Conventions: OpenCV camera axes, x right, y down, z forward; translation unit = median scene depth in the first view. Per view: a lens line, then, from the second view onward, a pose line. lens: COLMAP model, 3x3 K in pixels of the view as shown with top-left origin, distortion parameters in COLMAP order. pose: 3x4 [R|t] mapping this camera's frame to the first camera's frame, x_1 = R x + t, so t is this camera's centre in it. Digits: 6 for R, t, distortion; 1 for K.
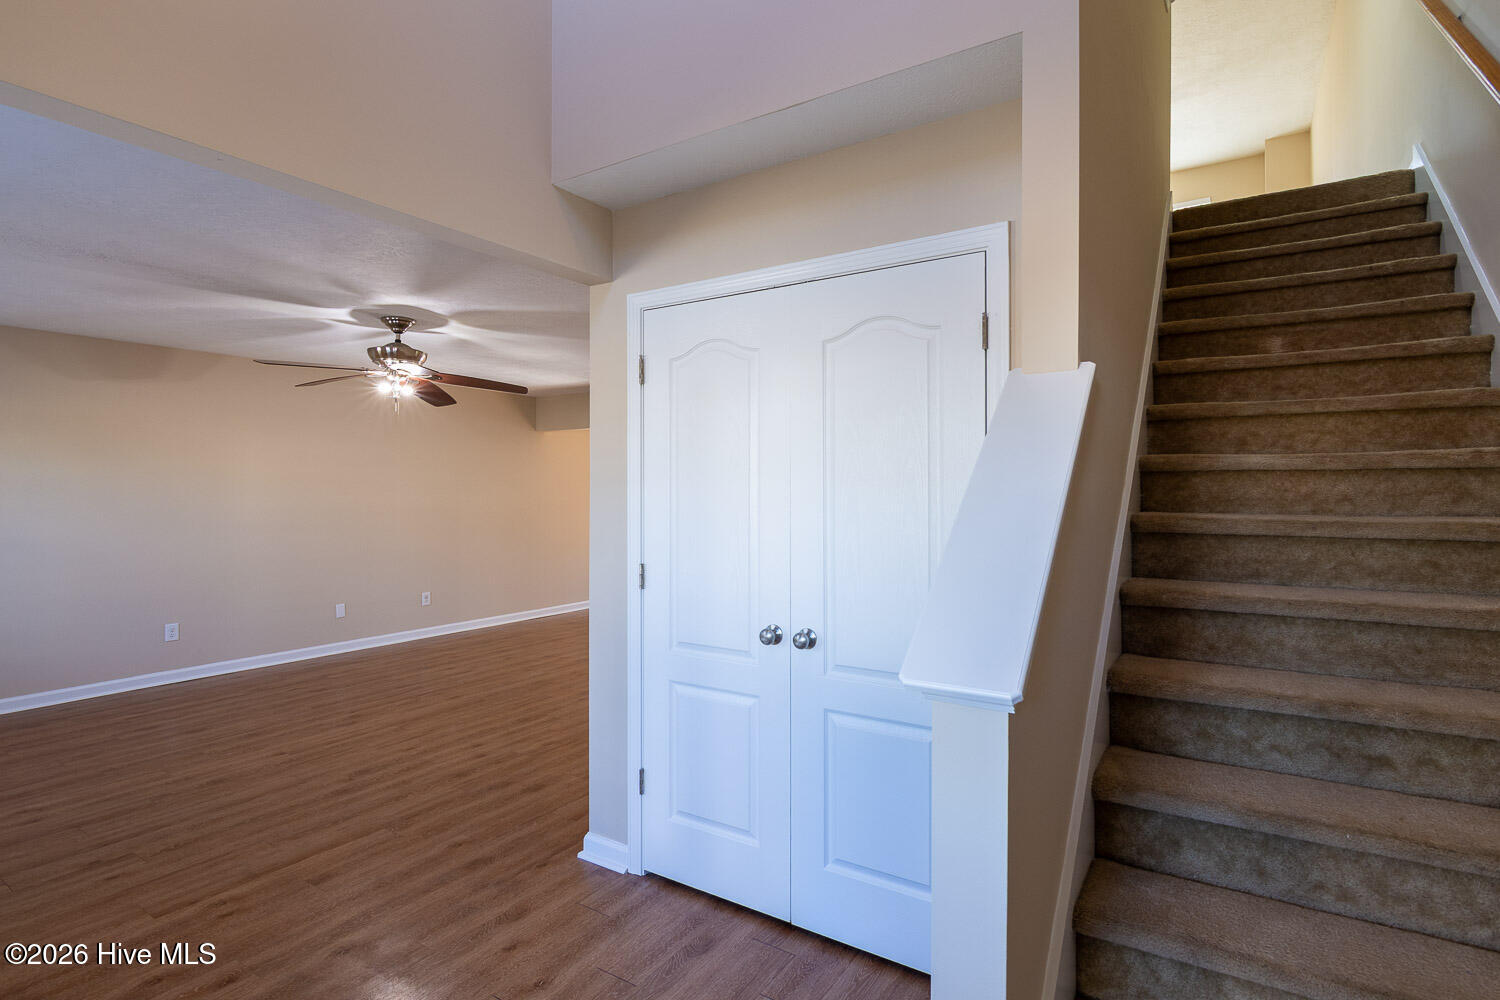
lens RADIAL K [[747.2, 0, 755.6], [0, 747.2, 505.2], [0, 0, 1]] dist [-0.002123, -0.000841]
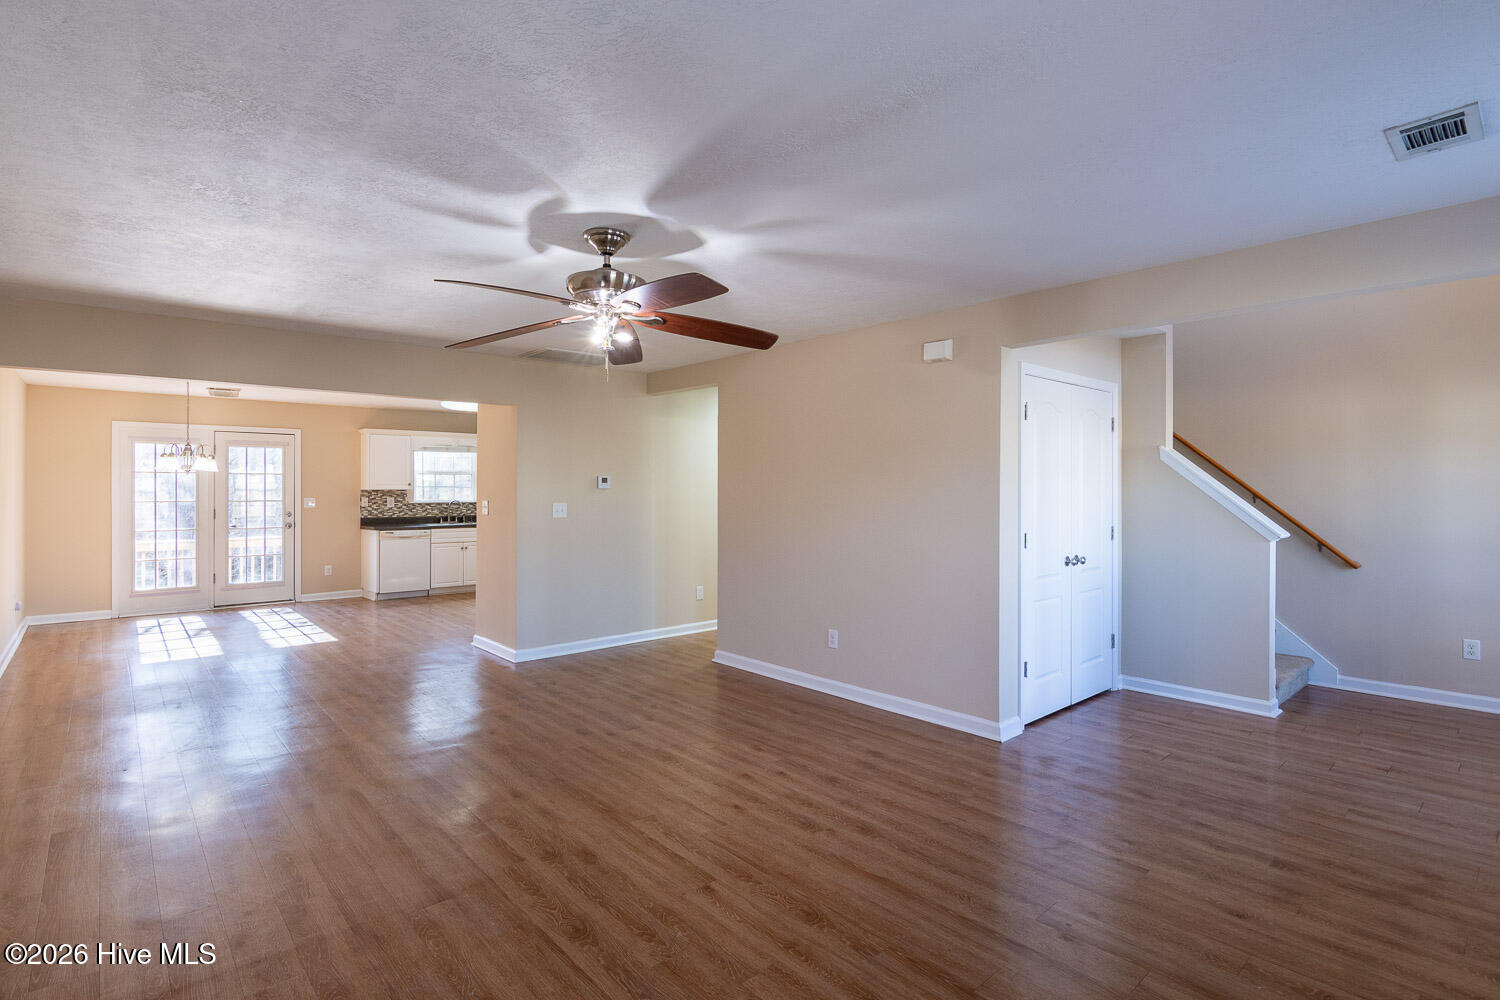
lens RADIAL K [[730.6, 0, 748.5], [0, 730.6, 485.6], [0, 0, 1]] dist [-0.002156, -0.000742]
pose [[0.262767, 0.003557, 0.964853, -1.288981], [0.020869, 0.999738, -0.009369, -0.011675], [-0.964634, 0.022597, 0.262624, 0.820009]]
